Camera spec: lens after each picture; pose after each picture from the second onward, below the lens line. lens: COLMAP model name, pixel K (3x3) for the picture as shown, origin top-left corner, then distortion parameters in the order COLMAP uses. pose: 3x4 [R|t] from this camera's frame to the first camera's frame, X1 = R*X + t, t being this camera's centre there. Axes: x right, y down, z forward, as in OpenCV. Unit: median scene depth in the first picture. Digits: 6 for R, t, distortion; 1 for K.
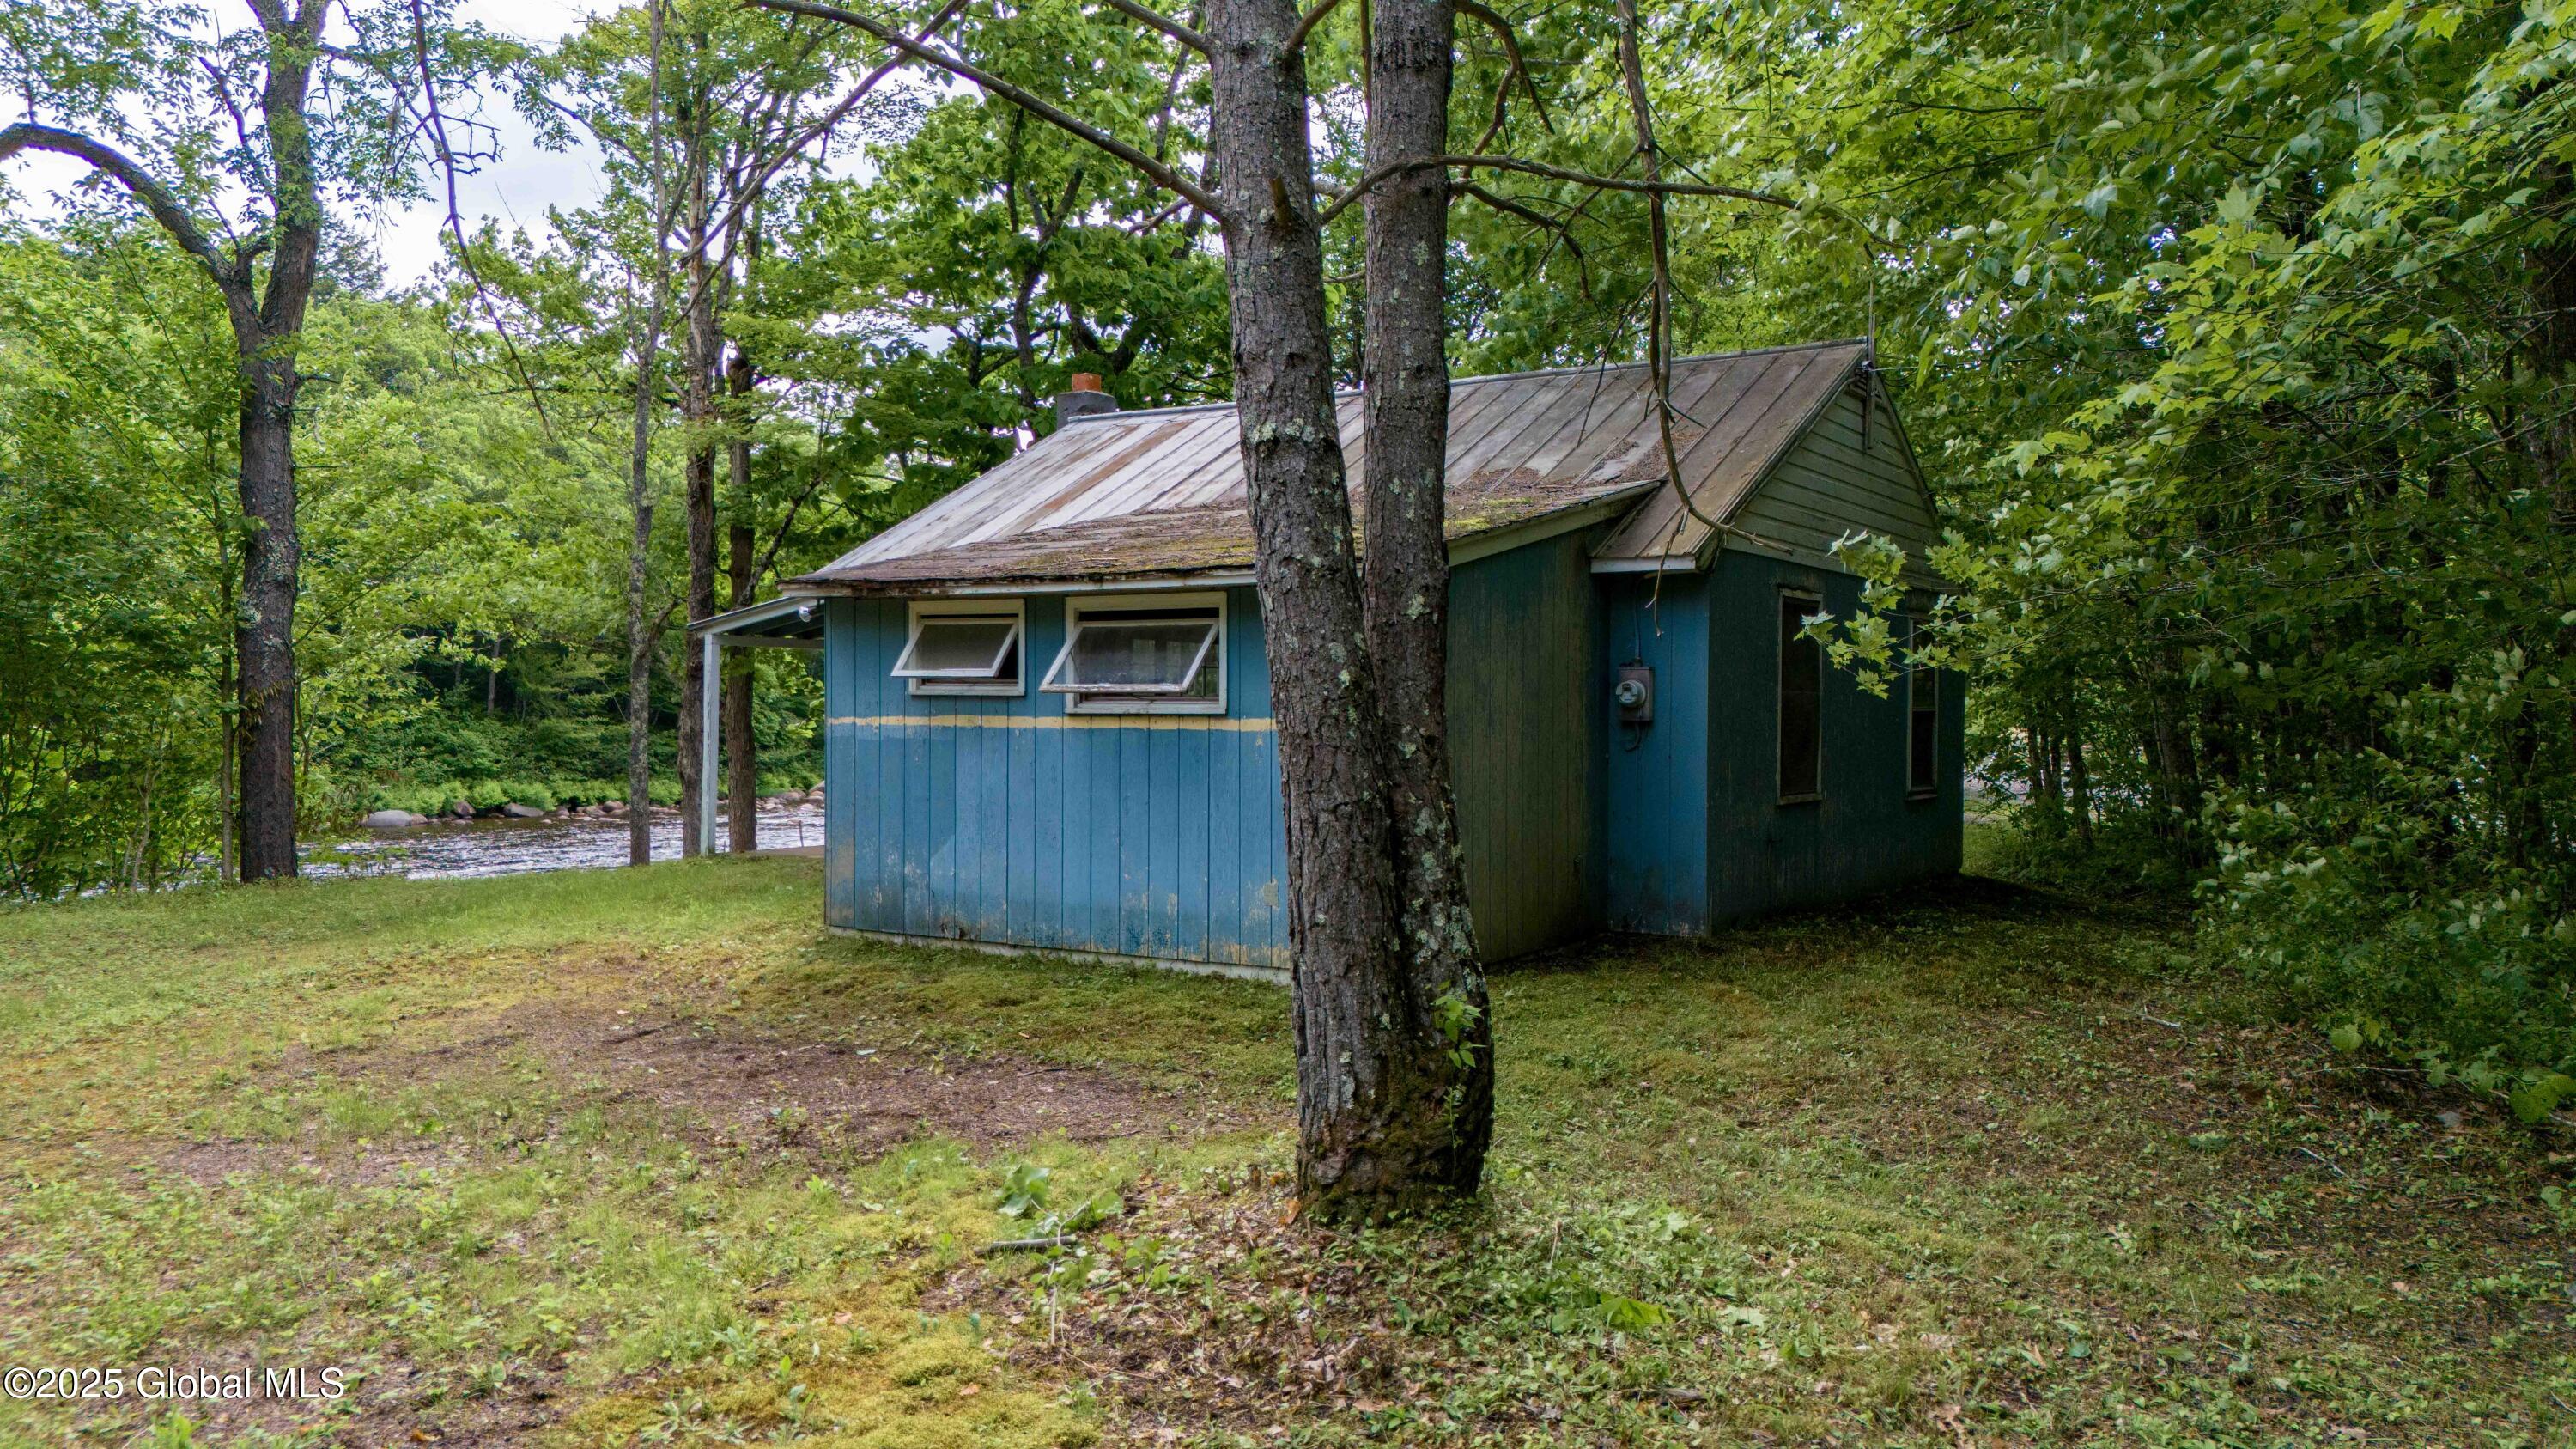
lens RADIAL K [[1822.7, 0, 1411.1], [0, 1822.7, 728.3], [0, 0, 1]] dist [0.004309, -0.000472]
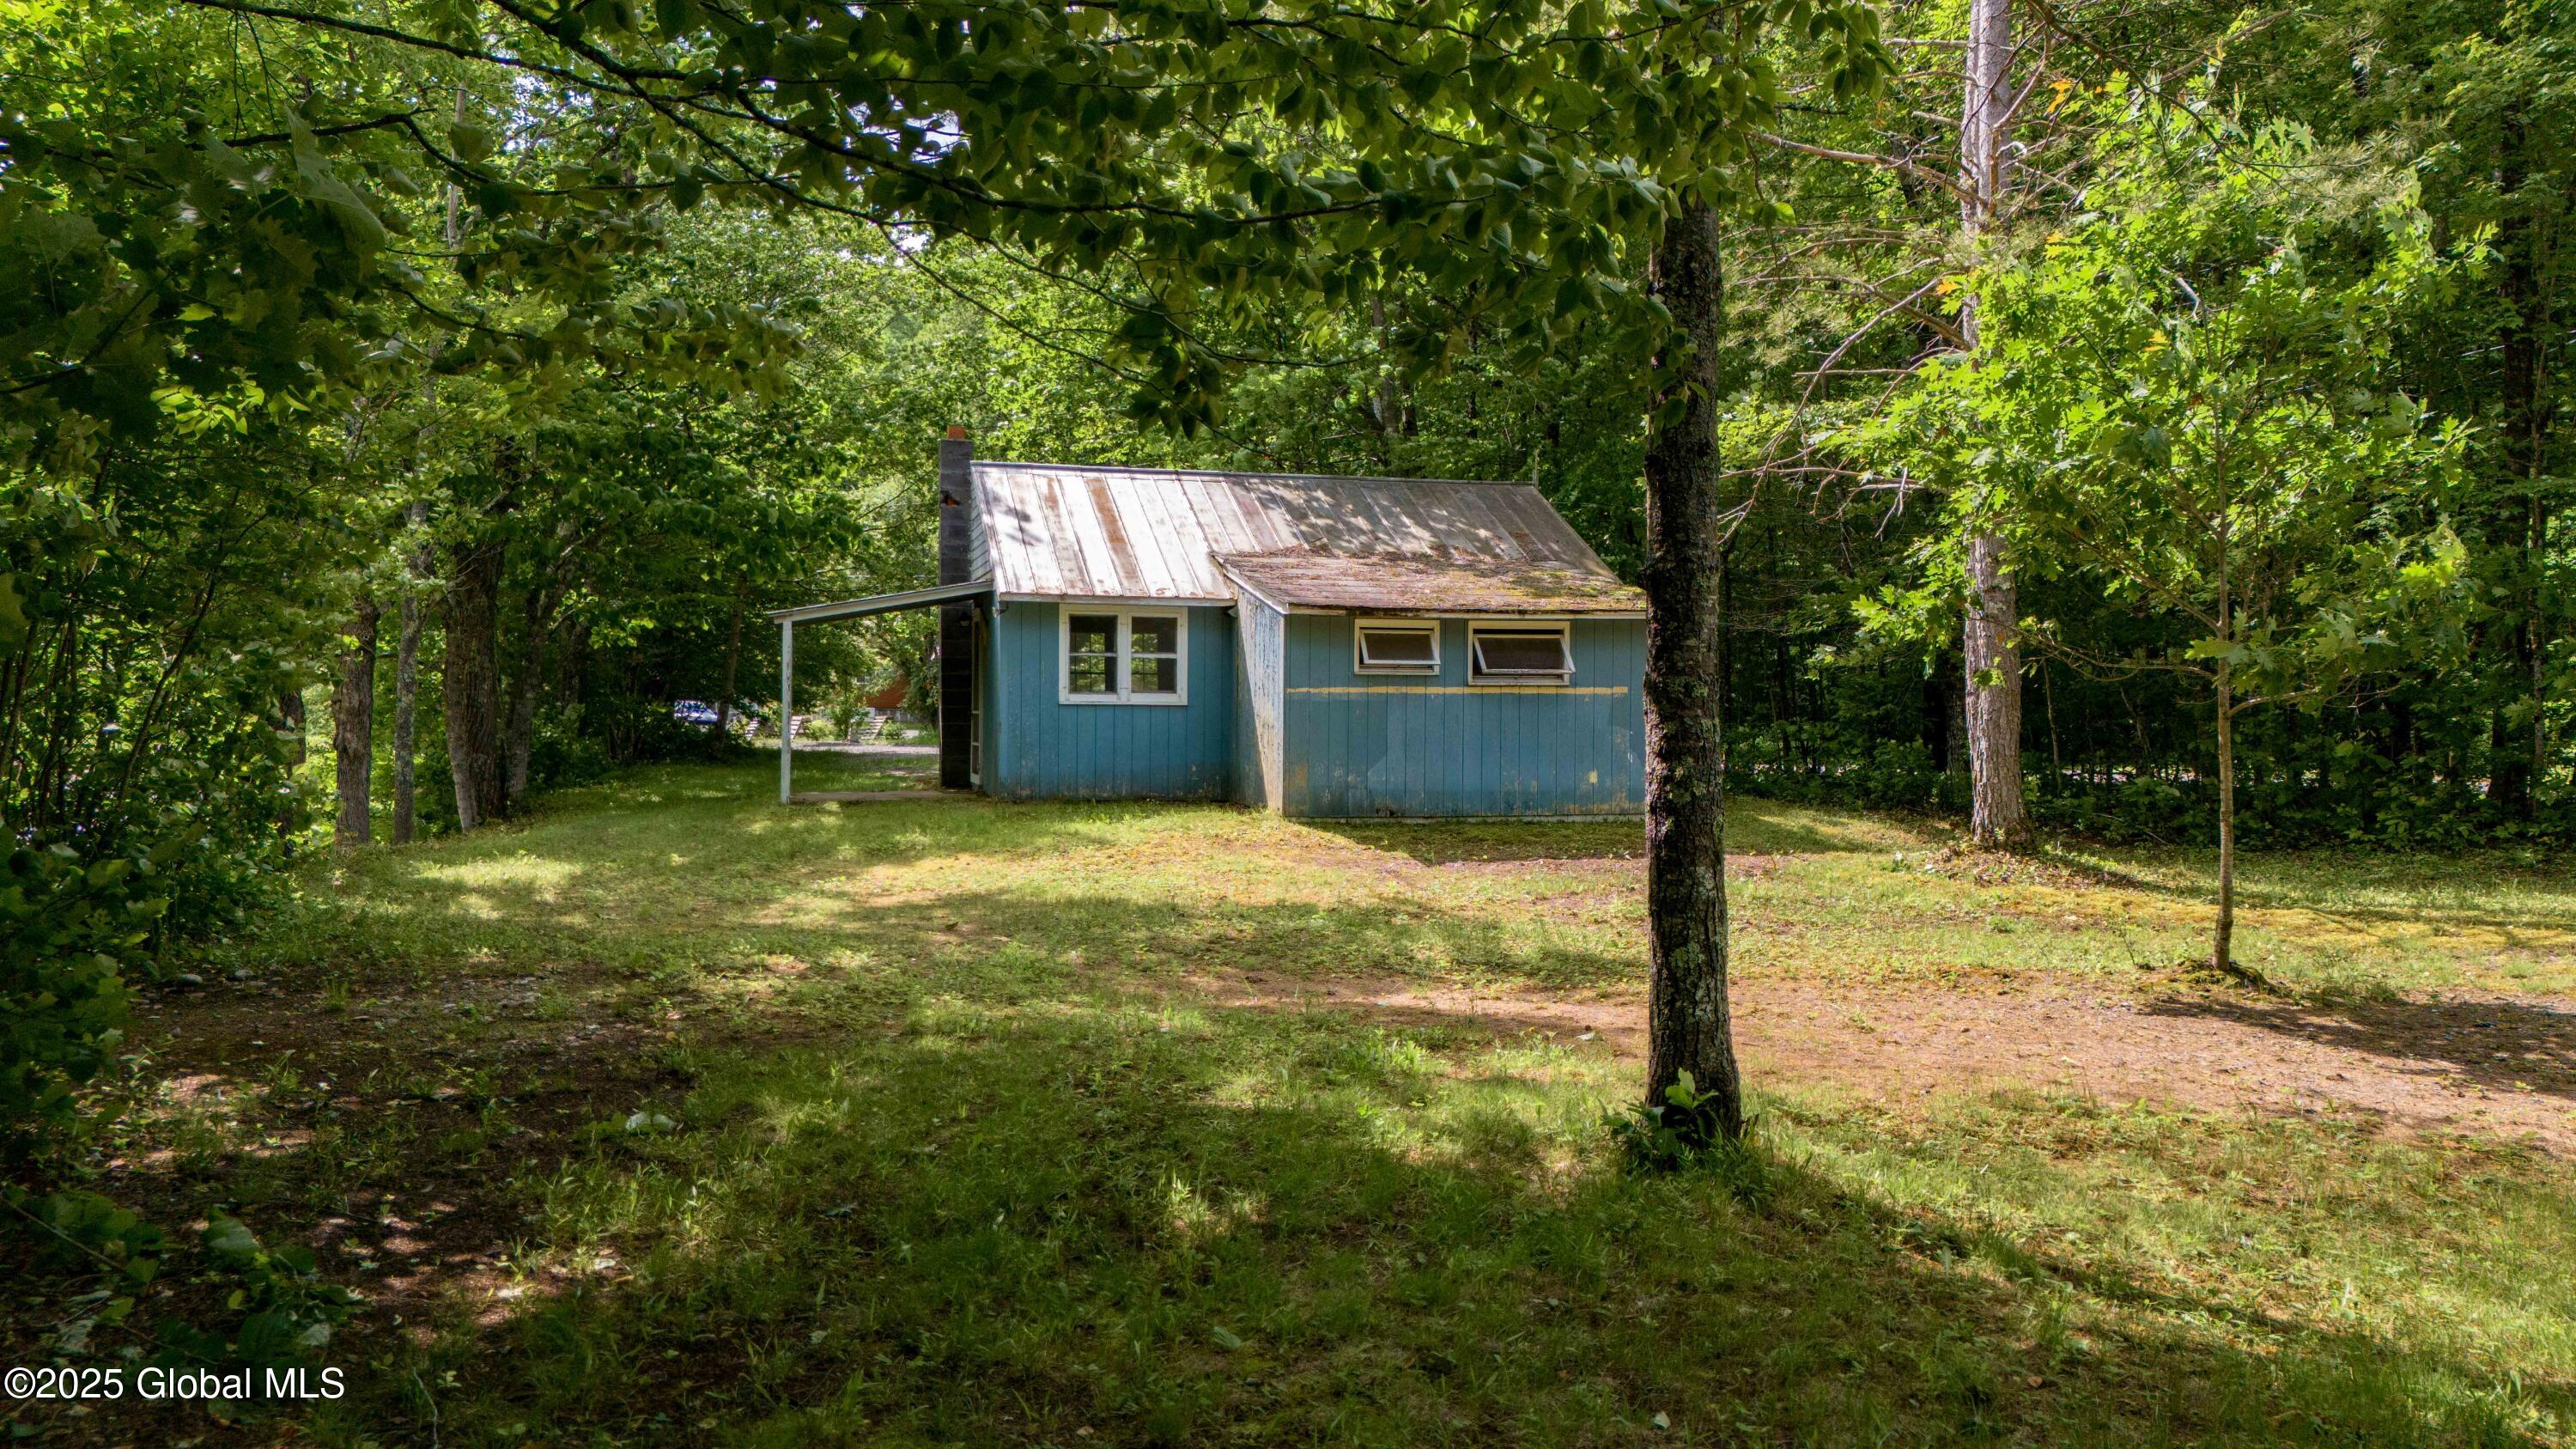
lens RADIAL K [[1857.8, 0, 1291.8], [0, 1857.8, 692.7], [0, 0, 1]] dist [0.087296, 0.000654]
pose [[0.722059, -0.001666, 0.691830, -1.590591], [0.008861, 0.999937, -0.006840, 0.010323], [-0.691775, 0.011069, 0.722028, -0.208529]]
